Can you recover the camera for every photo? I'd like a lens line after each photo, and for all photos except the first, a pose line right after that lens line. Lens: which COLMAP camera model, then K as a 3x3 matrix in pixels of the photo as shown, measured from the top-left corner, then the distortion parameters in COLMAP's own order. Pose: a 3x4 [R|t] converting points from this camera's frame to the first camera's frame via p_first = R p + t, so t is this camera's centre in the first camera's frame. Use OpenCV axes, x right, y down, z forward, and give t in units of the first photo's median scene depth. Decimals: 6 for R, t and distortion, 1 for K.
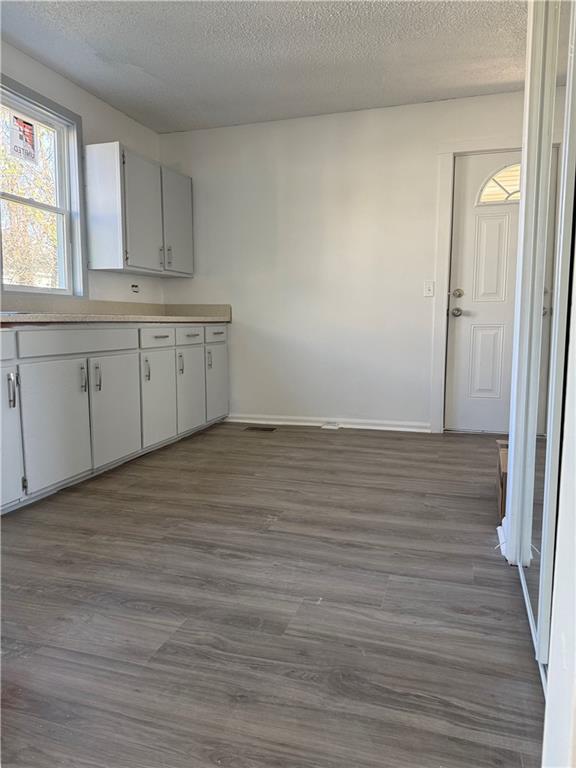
lens RADIAL K [[538.9, 0, 288.9], [0, 538.9, 385.9], [0, 0, 1]] dist [0.022485, -0.017658]
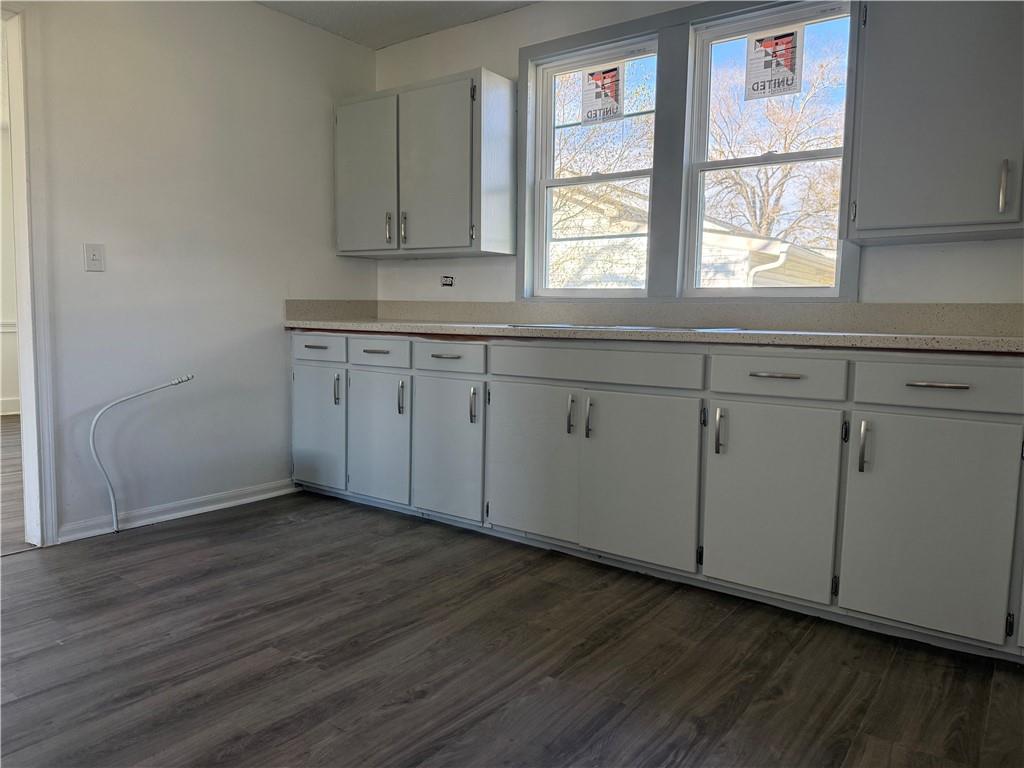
lens RADIAL K [[718.6, 0, 515.5], [0, 718.6, 377.5], [0, 0, 1]] dist [0.022485, -0.017658]
pose [[-0.323701, 0.080003, -0.942771, 0.631853], [-0.126849, 0.983754, 0.127034, -0.202814], [0.937618, 0.160711, -0.308294, 1.385206]]
